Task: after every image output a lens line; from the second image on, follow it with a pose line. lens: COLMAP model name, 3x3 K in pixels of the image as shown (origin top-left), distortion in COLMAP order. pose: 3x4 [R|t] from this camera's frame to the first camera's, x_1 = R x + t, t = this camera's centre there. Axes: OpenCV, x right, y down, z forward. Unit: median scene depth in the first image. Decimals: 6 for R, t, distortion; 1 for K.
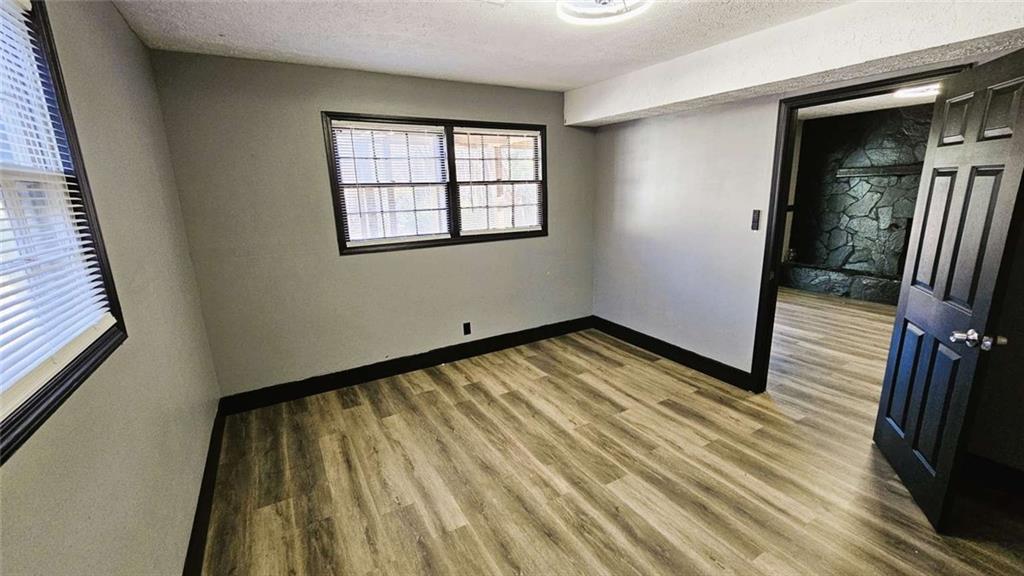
lens RADIAL K [[458.3, 0, 514.8], [0, 458.3, 294.9], [0, 0, 1]] dist [-0.001472, -0.000020]
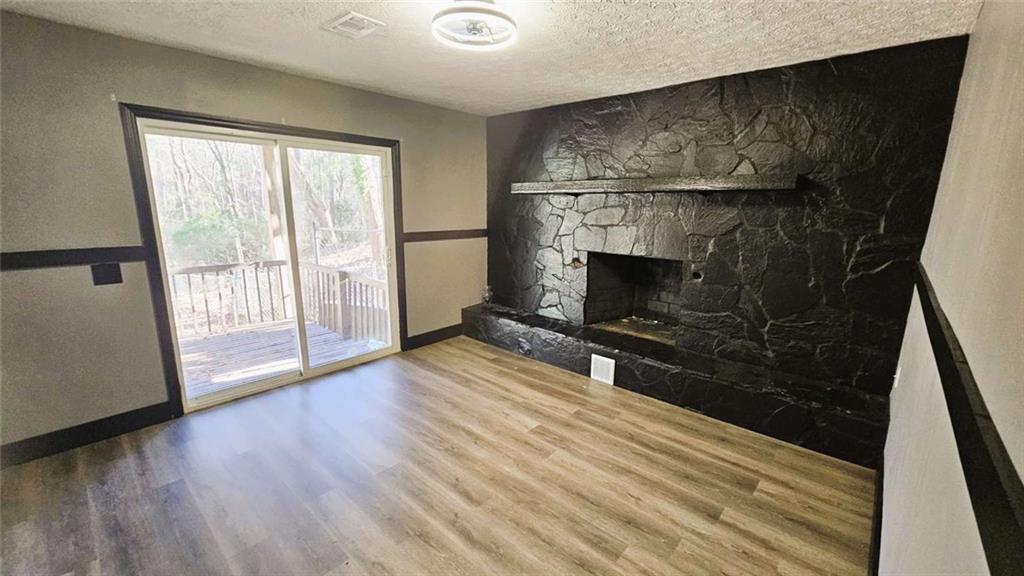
lens RADIAL K [[418.7, 0, 512.0], [0, 418.7, 288.0], [0, 0, 1]] dist [0.000141, 0.000087]
pose [[0.972260, -0.021245, 0.232937, 0.537241], [0.028024, 0.999273, -0.025831, -0.087355], [-0.232219, 0.031642, 0.972149, 0.340436]]
